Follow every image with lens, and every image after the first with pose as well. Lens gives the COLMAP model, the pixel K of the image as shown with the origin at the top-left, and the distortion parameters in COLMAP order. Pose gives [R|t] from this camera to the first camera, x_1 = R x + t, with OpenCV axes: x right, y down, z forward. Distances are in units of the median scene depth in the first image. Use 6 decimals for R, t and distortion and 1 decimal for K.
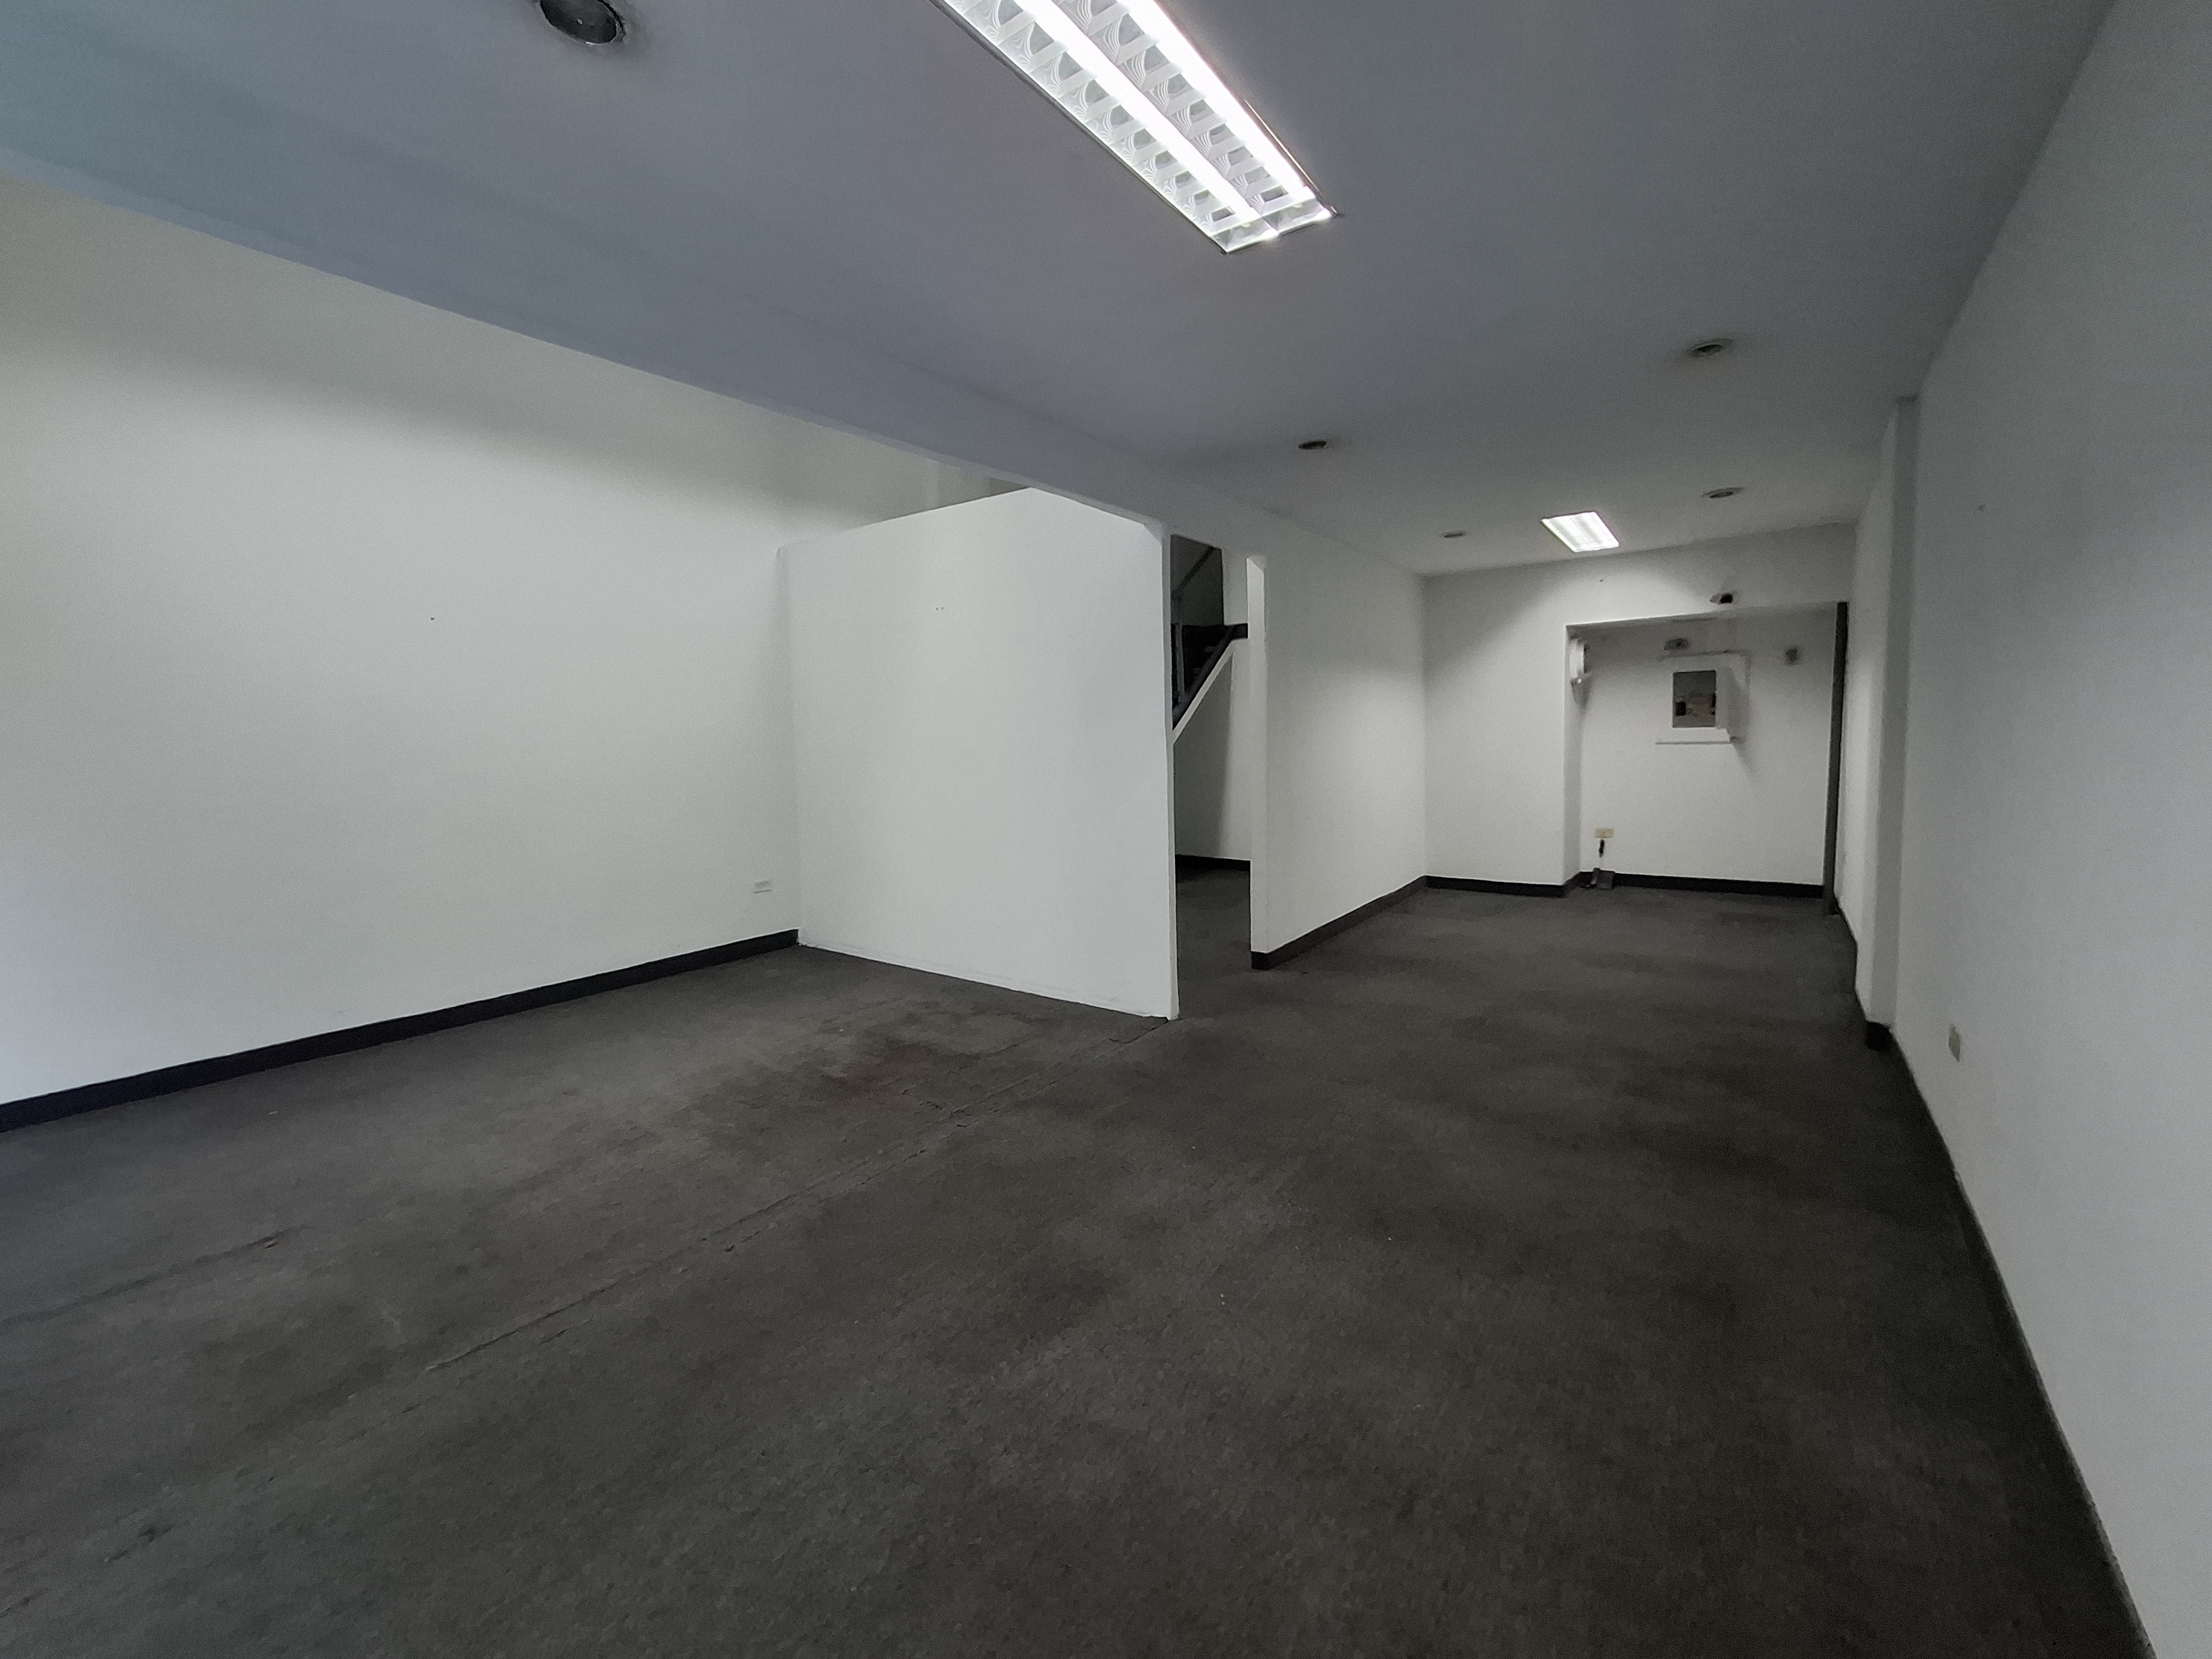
lens RADIAL K [[864.8, 0, 1112.6], [0, 864.8, 790.5], [0, 0, 1]] dist [-0.001212, -0.000025]
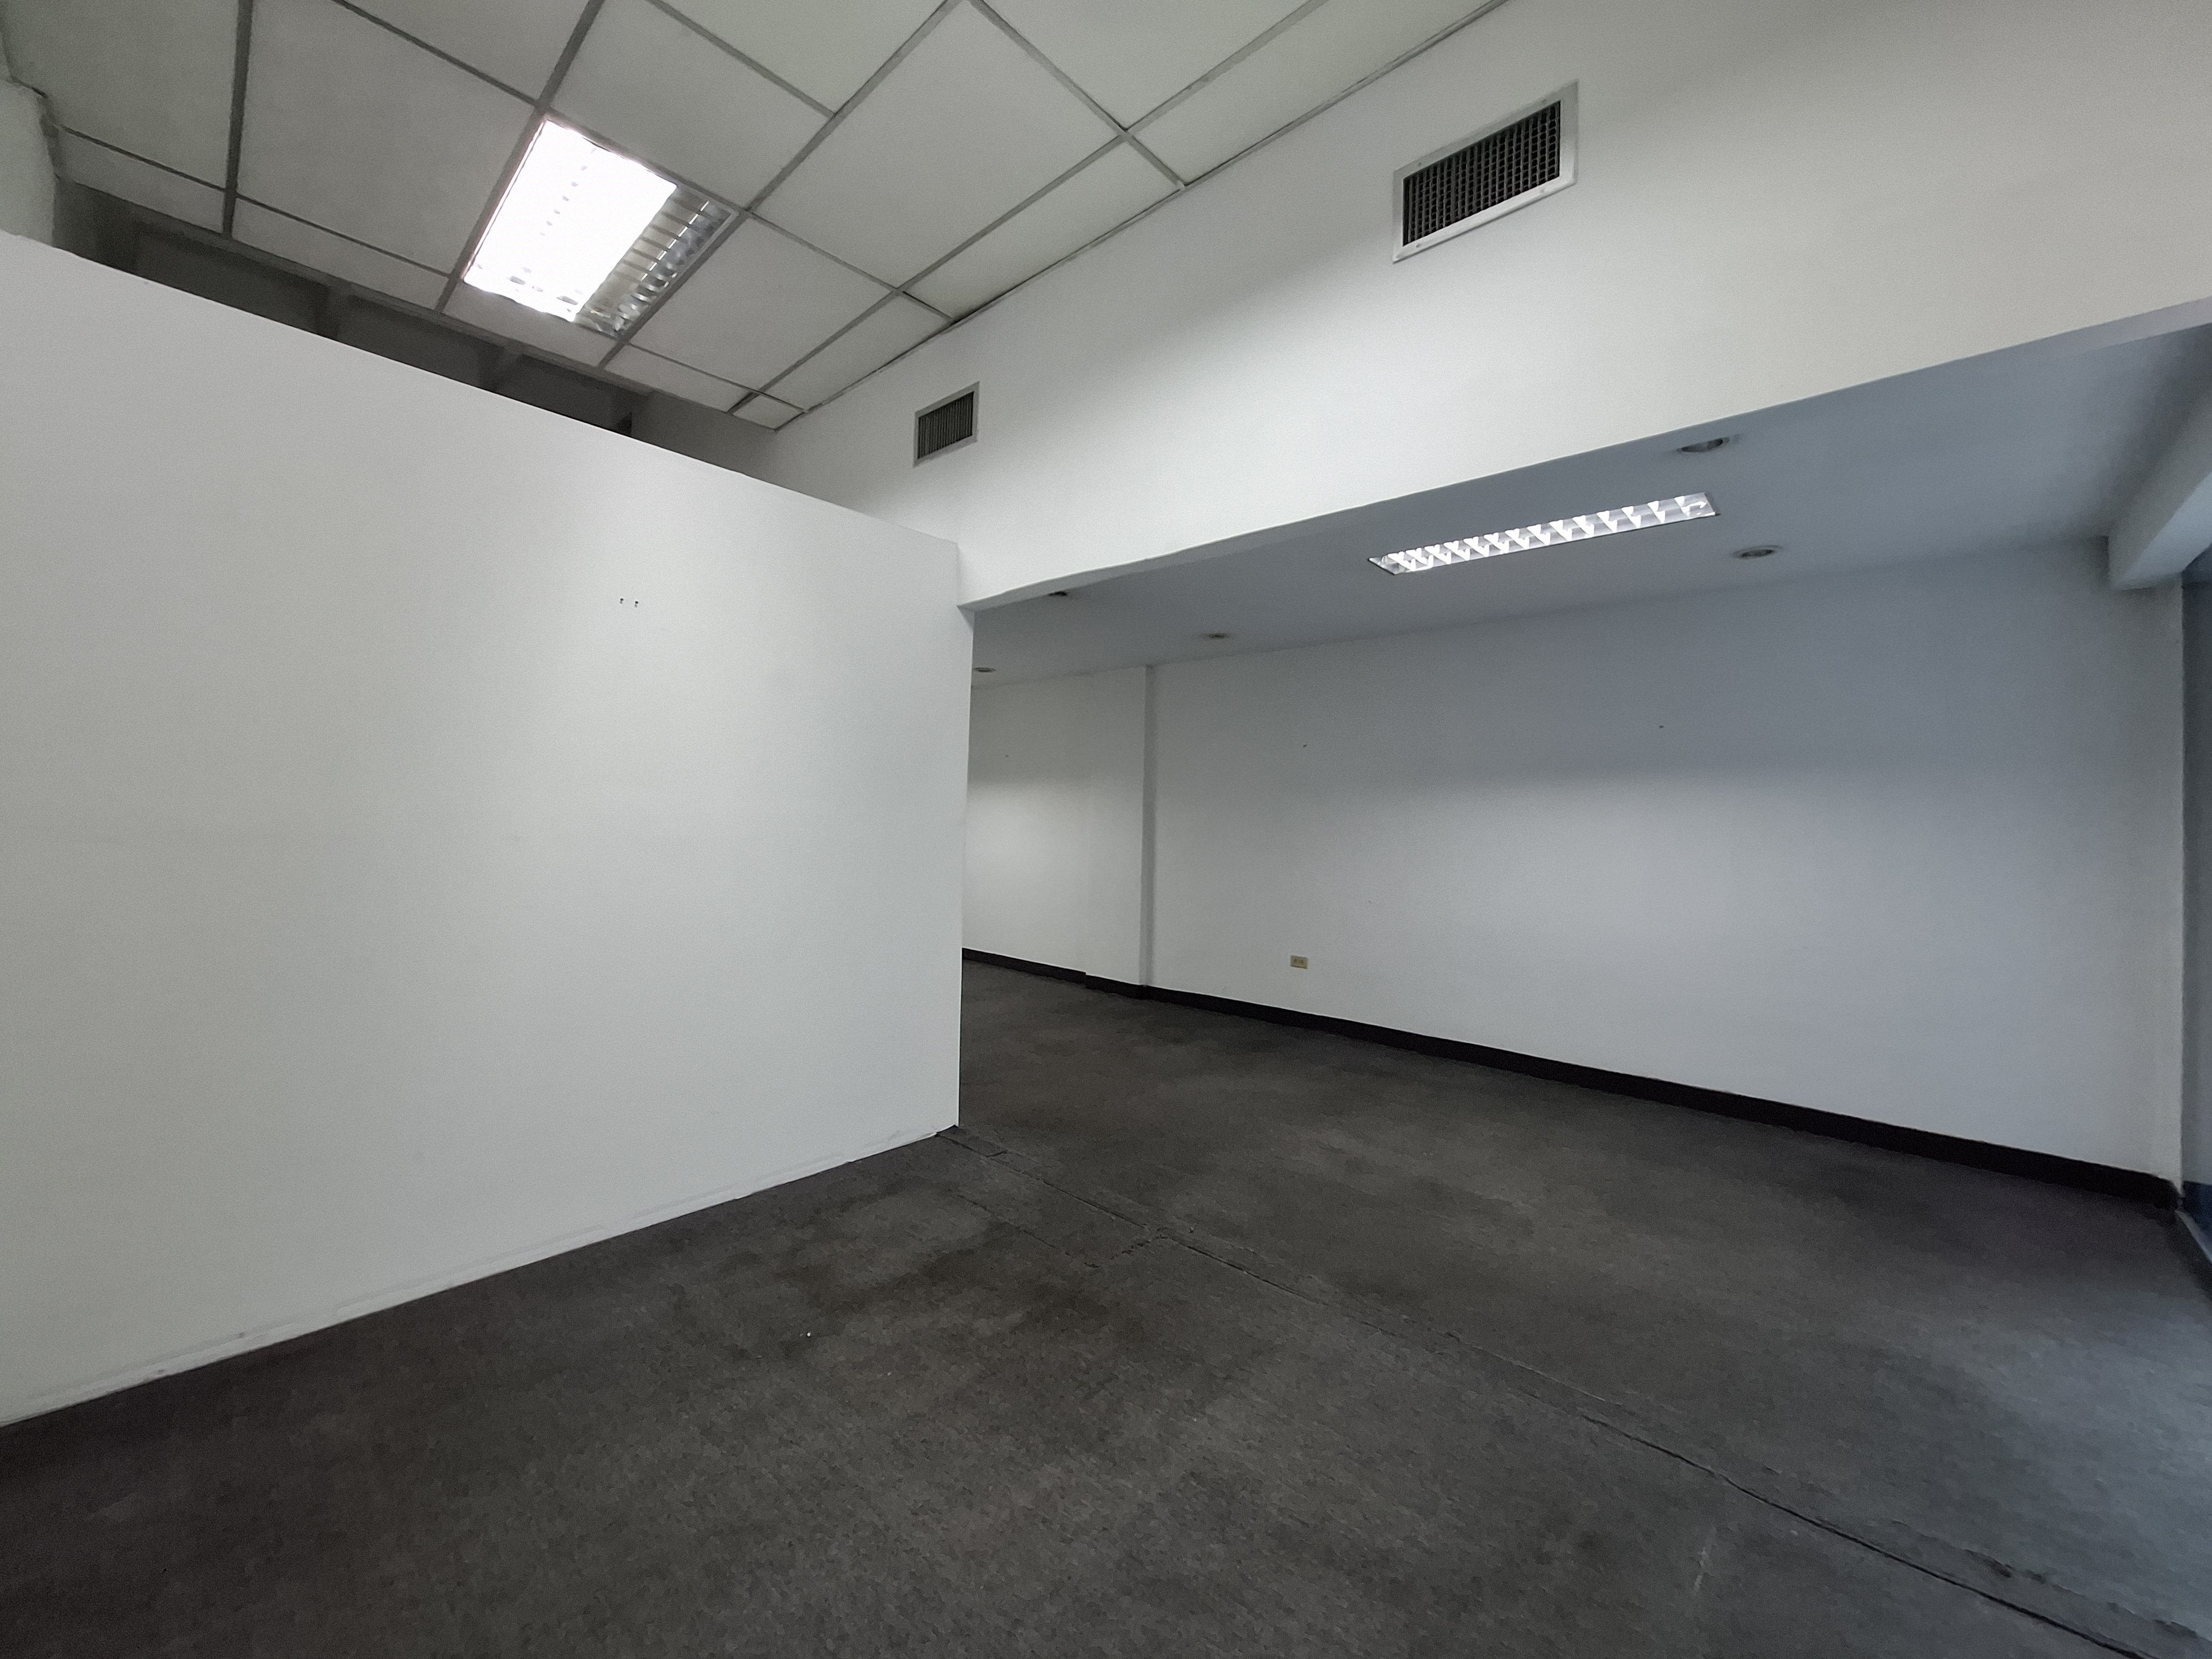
lens RADIAL K [[864.8, 0, 1112.6], [0, 864.8, 790.5], [0, 0, 1]] dist [-0.001212, -0.000025]
pose [[0.101860, 0.056029, 0.993220, -0.997591], [0.046852, 0.997035, -0.061049, -0.038484], [-0.993695, 0.052752, 0.098933, 0.827974]]
